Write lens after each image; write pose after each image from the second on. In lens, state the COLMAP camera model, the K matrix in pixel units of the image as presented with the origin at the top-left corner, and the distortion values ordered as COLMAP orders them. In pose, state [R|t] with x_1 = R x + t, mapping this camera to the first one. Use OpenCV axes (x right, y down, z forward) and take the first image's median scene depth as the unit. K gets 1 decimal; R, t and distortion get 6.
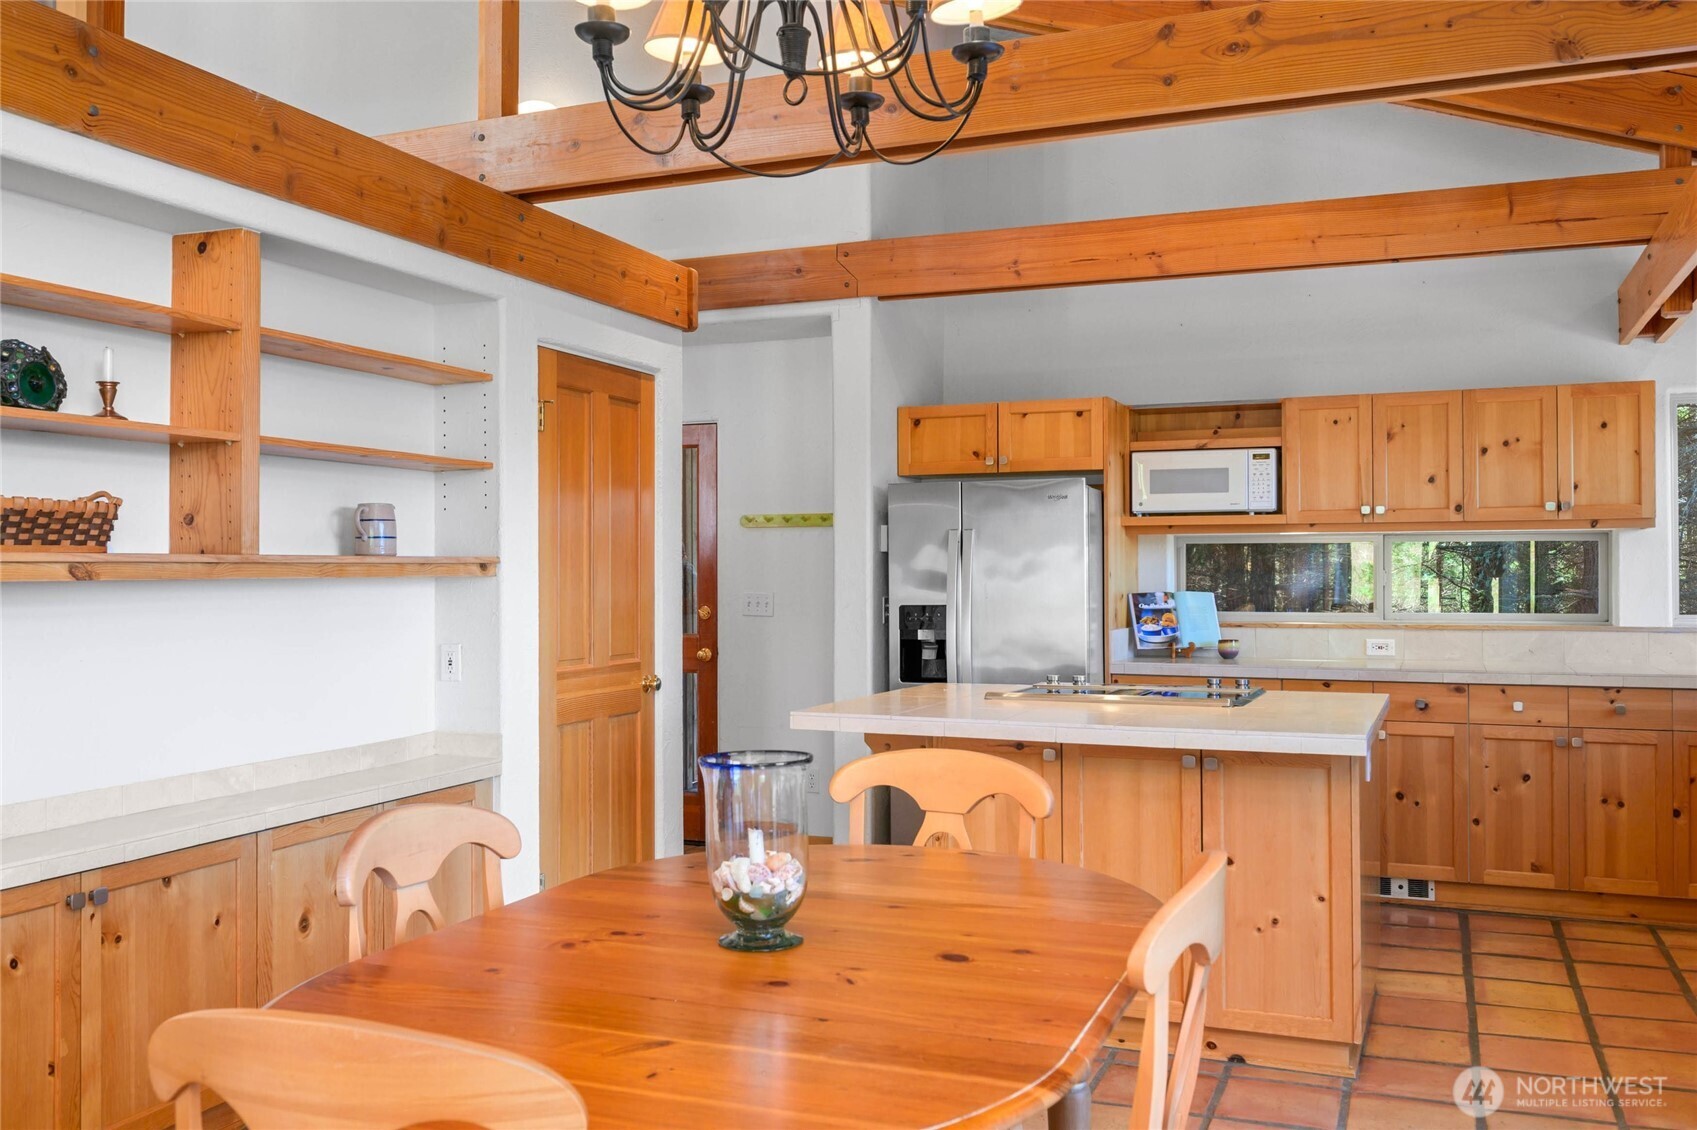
lens RADIAL K [[1431.9, 0, 842.8], [0, 1431.9, 557.3], [0, 0, 1]] dist [0.002853, -0.004611]
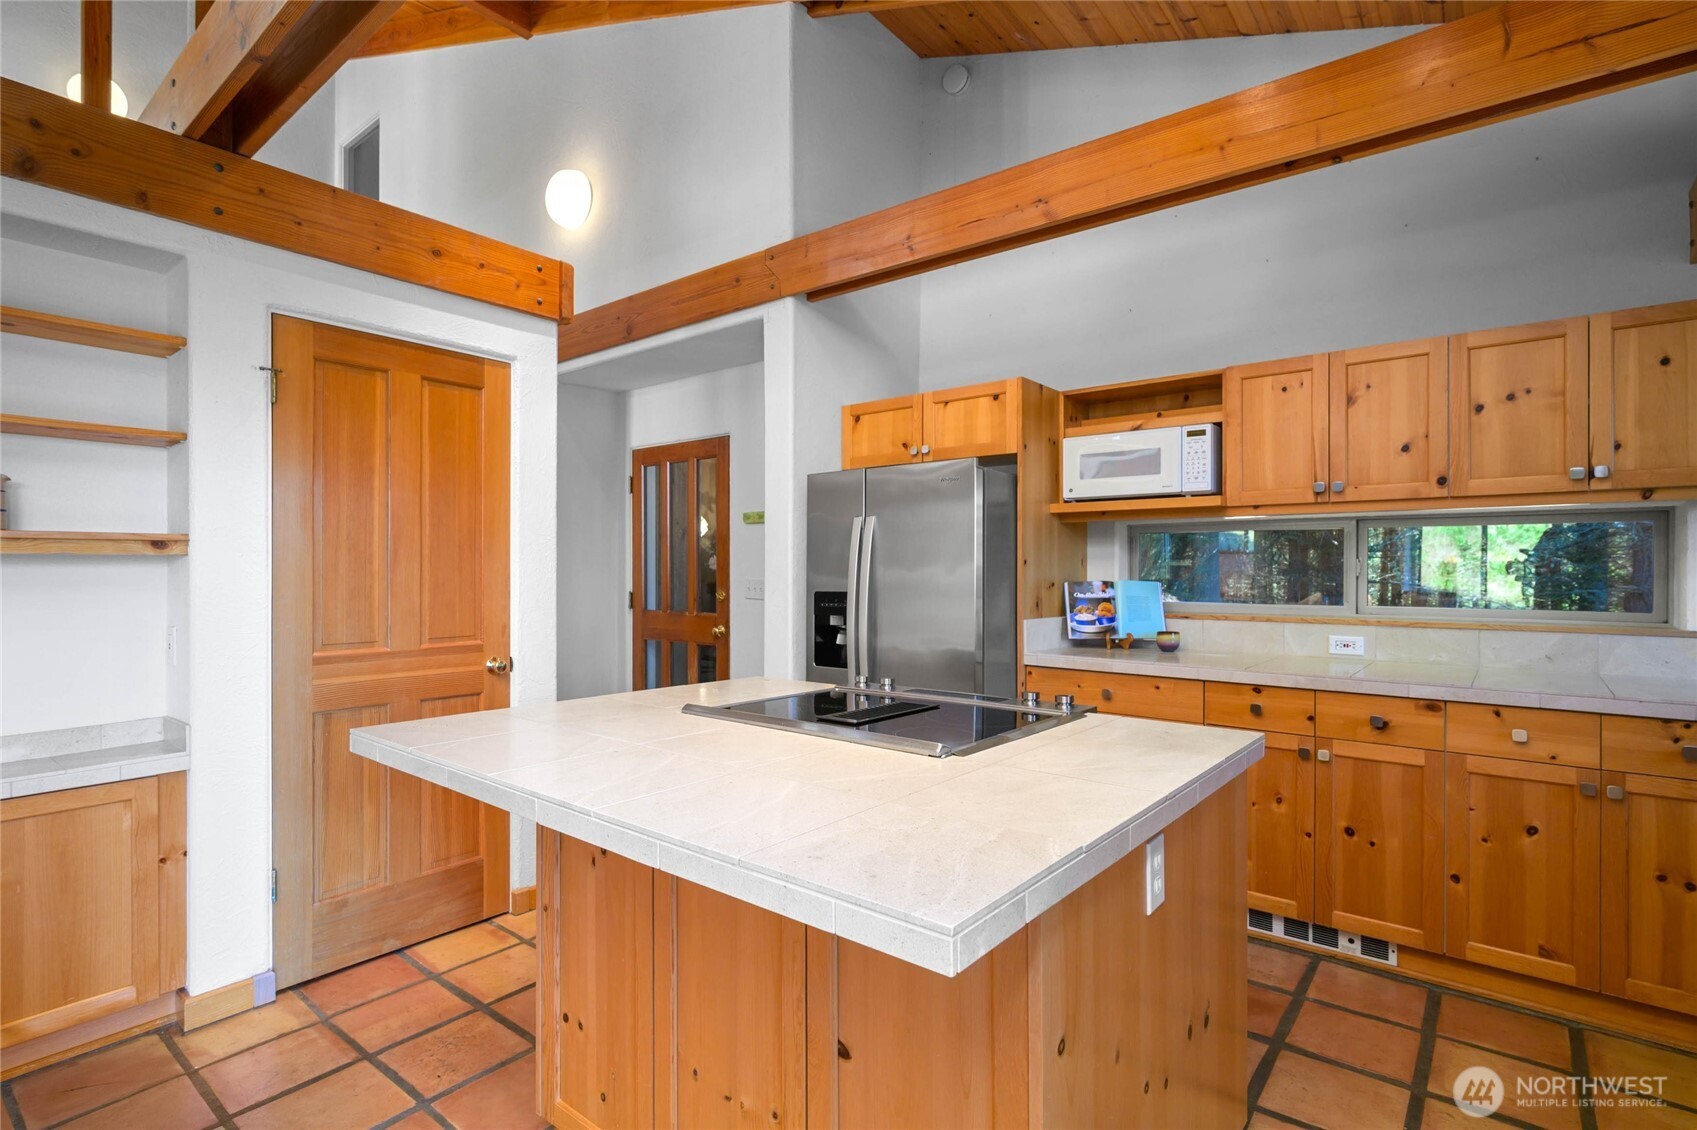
lens RADIAL K [[816.1, 0, 850.5], [0, 816.1, 569.3], [0, 0, 1]] dist [0.000050, 0.001037]
pose [[0.958965, 0.004298, -0.283491, 0.246136], [-0.001671, 0.999953, 0.009509, 0.012744], [0.283519, -0.008646, 0.958928, 0.471671]]
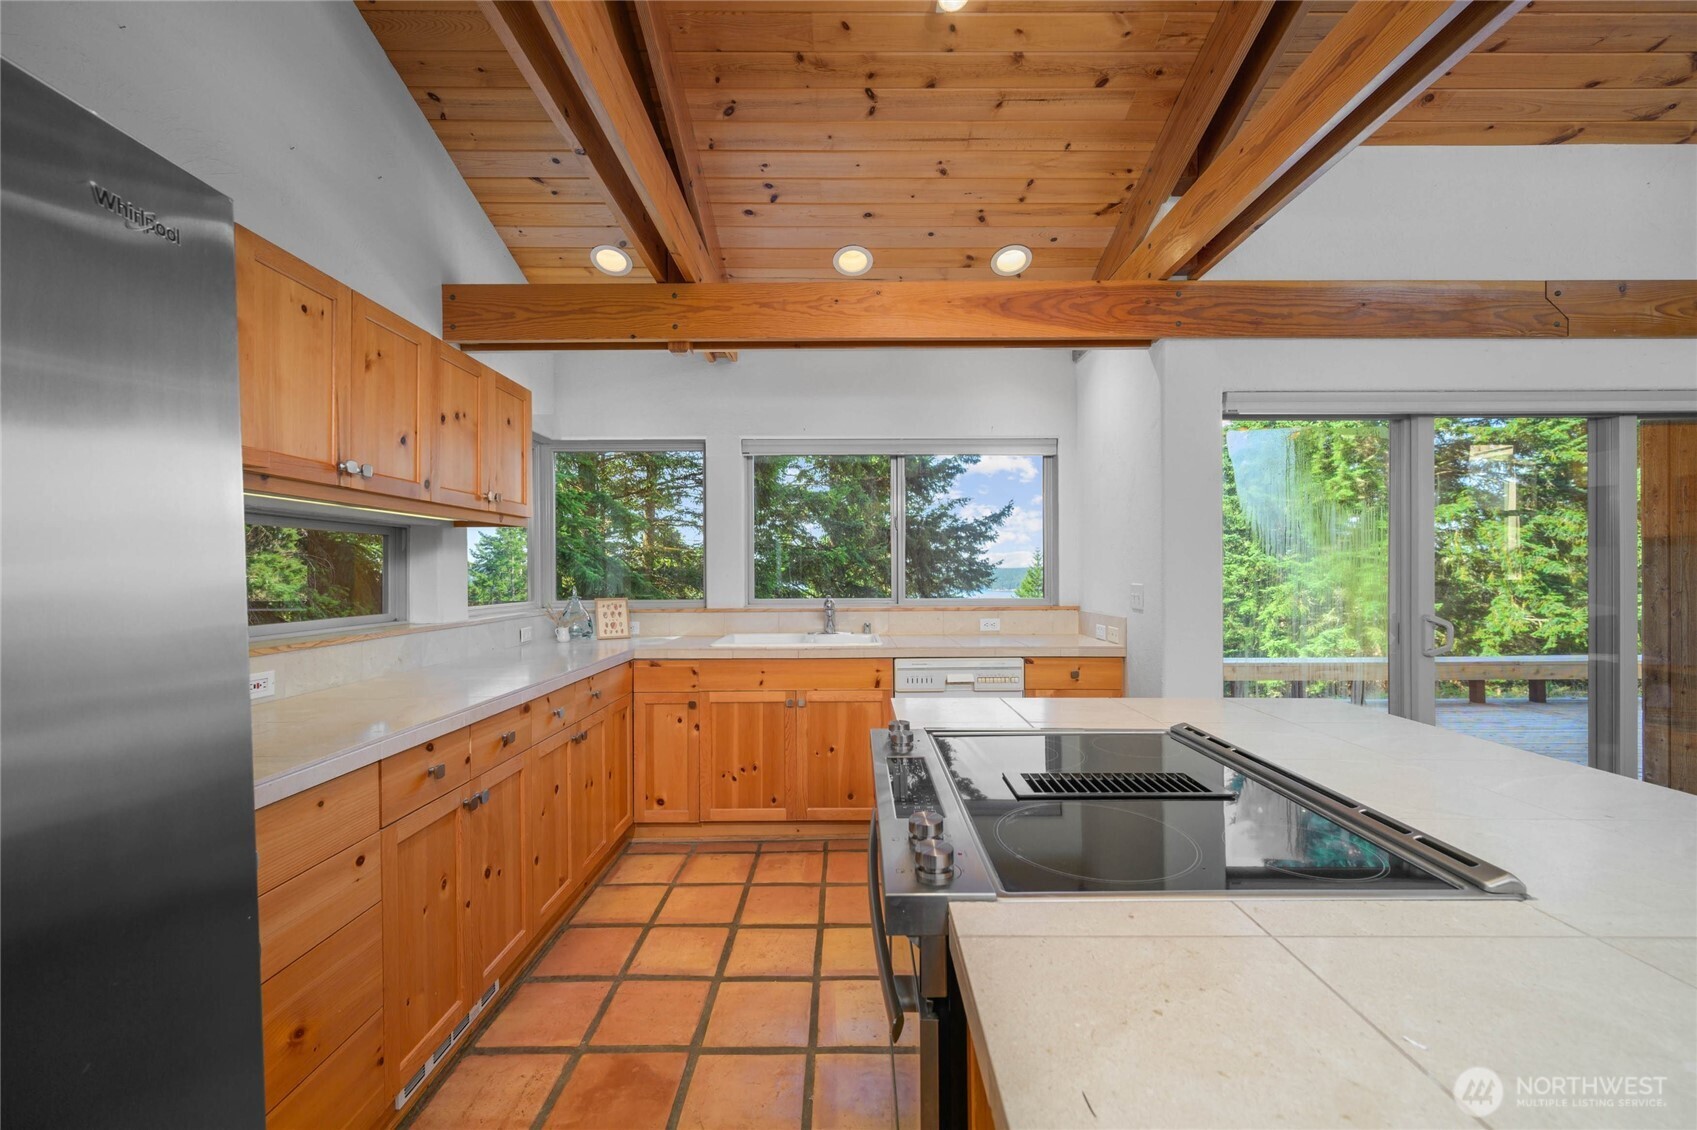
lens RADIAL K [[658.1, 0, 852.0], [0, 658.1, 569.5], [0, 0, 1]] dist [-0.000502, -0.000026]
pose [[-0.382949, 0.006656, 0.923746, 0.010226], [0.001405, 0.999977, -0.006623, 0.015514], [-0.923769, -0.001238, -0.382949, 0.954216]]
